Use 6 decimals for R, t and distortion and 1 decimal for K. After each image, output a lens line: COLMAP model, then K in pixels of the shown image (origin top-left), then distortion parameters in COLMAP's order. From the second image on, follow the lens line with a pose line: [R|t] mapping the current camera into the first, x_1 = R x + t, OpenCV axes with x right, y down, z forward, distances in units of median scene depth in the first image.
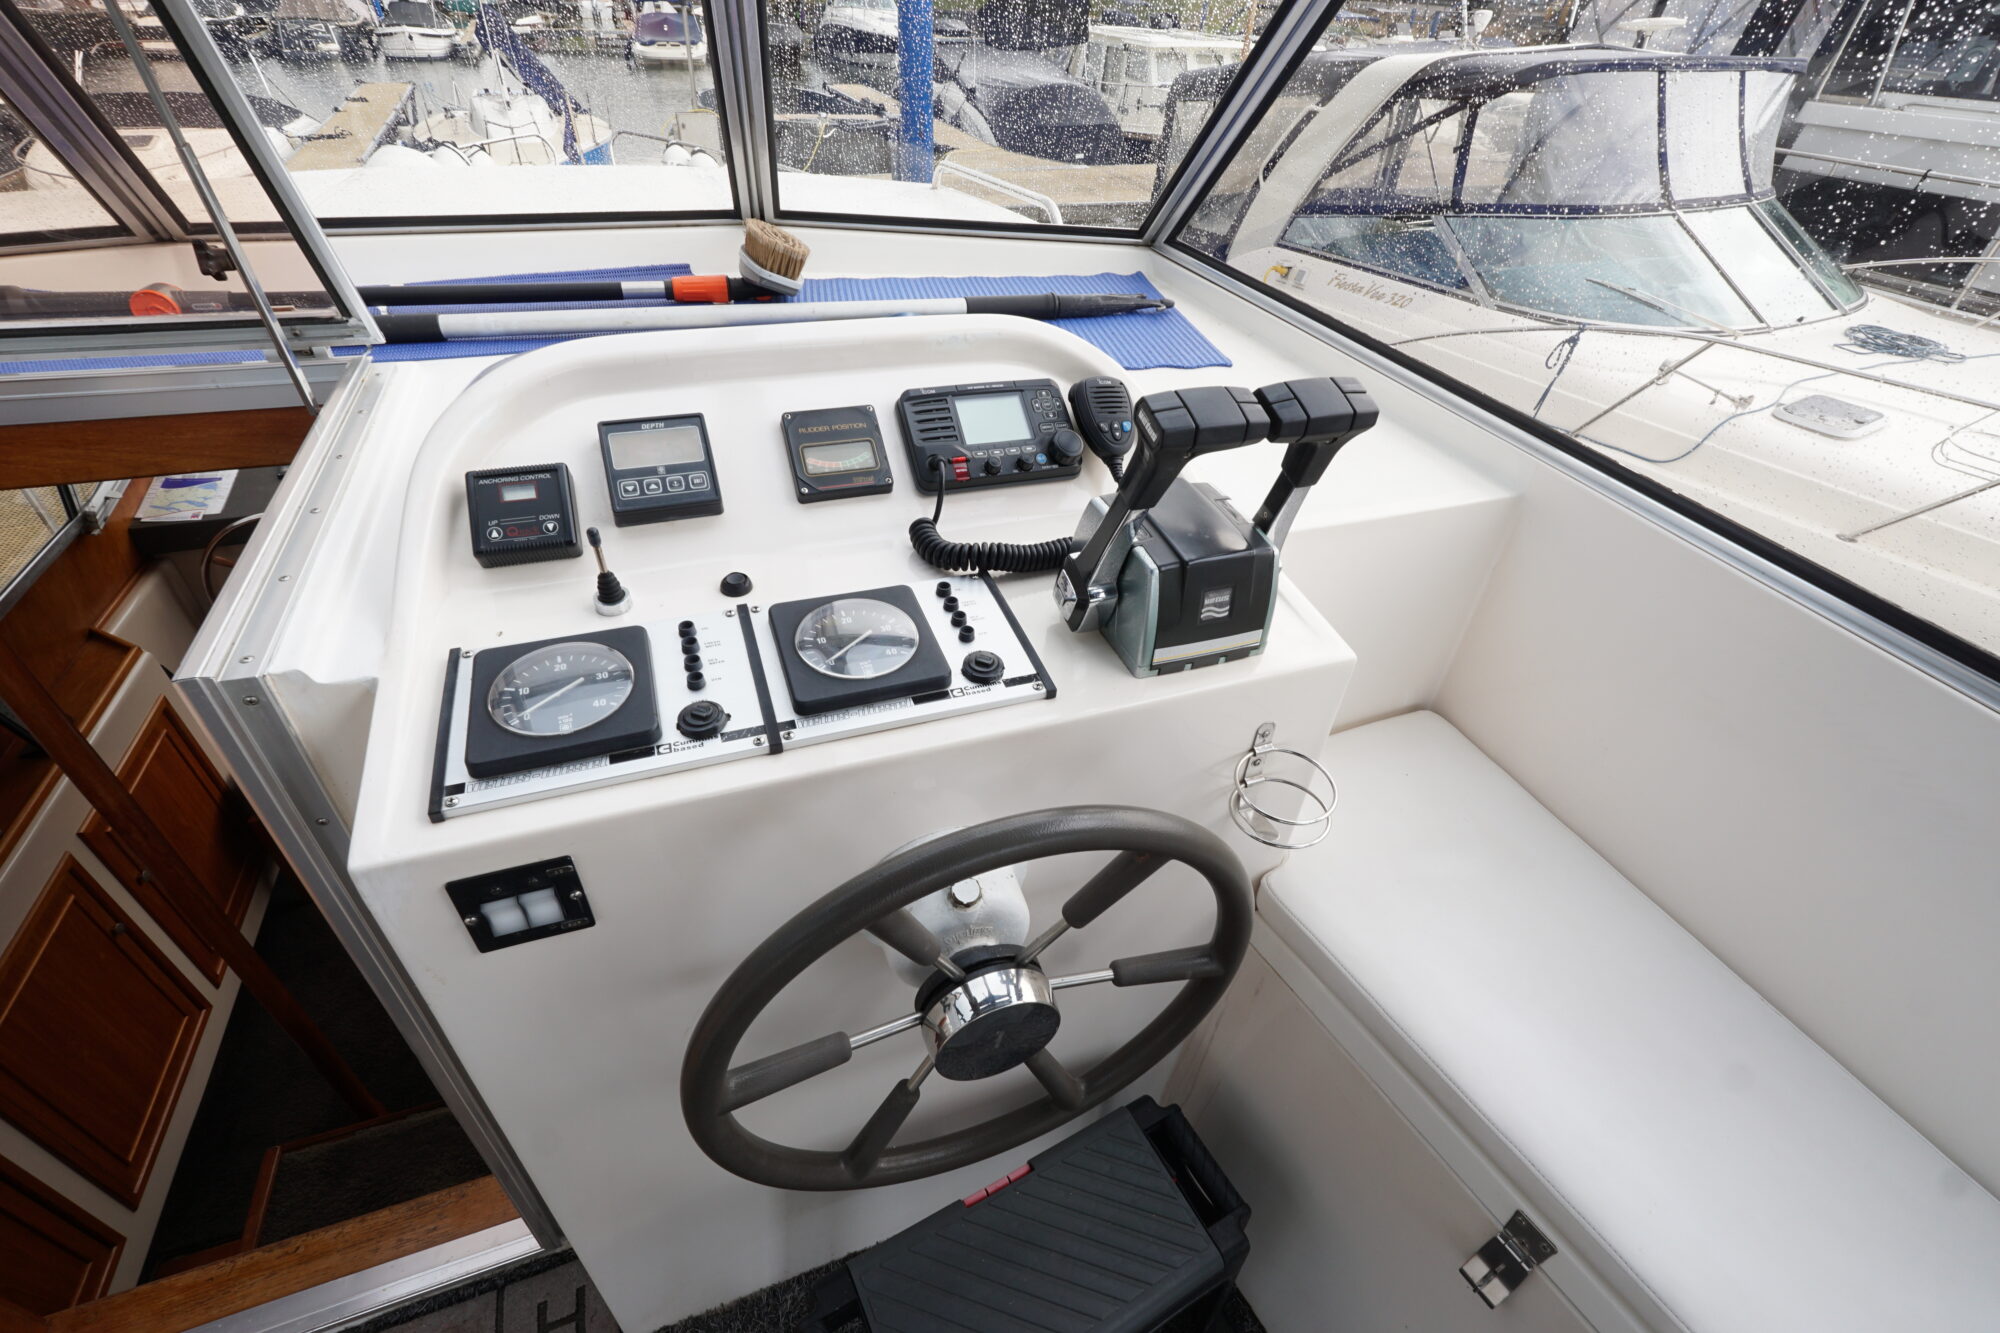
lens RADIAL K [[855.7, 0, 1000.0], [0, 855.7, 666.5], [0, 0, 1]] dist [-0.000573, 0.000417]
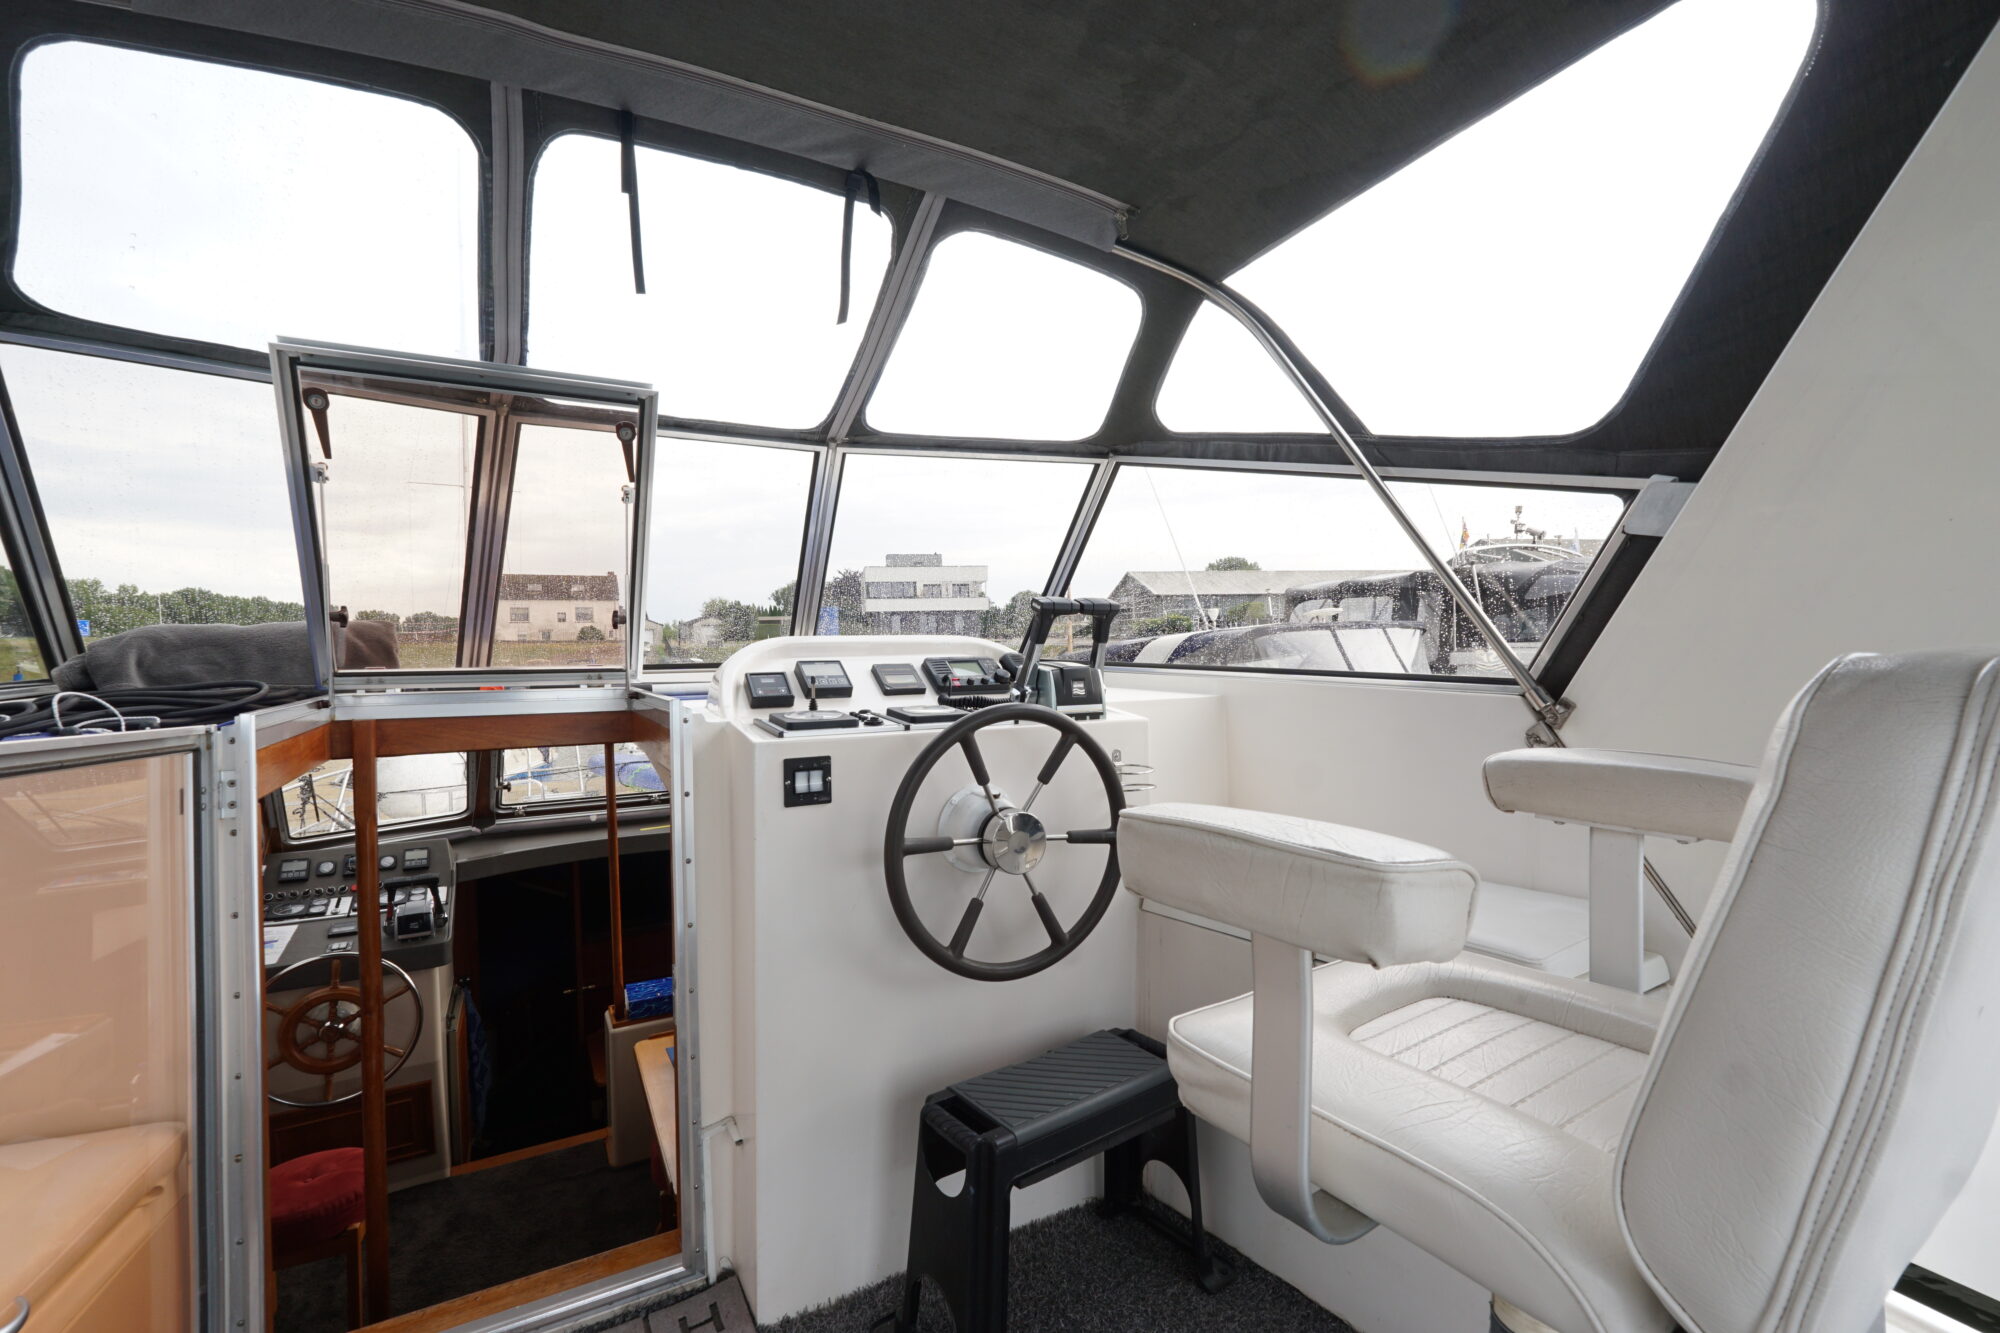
lens RADIAL K [[855.7, 0, 1000.0], [0, 855.7, 666.5], [0, 0, 1]] dist [-0.000573, 0.000417]
pose [[0.986178, -0.073854, 0.148321, -0.291674], [0.148498, 0.791040, -0.593468, 1.186774], [-0.073498, 0.607290, 0.791073, -0.842902]]
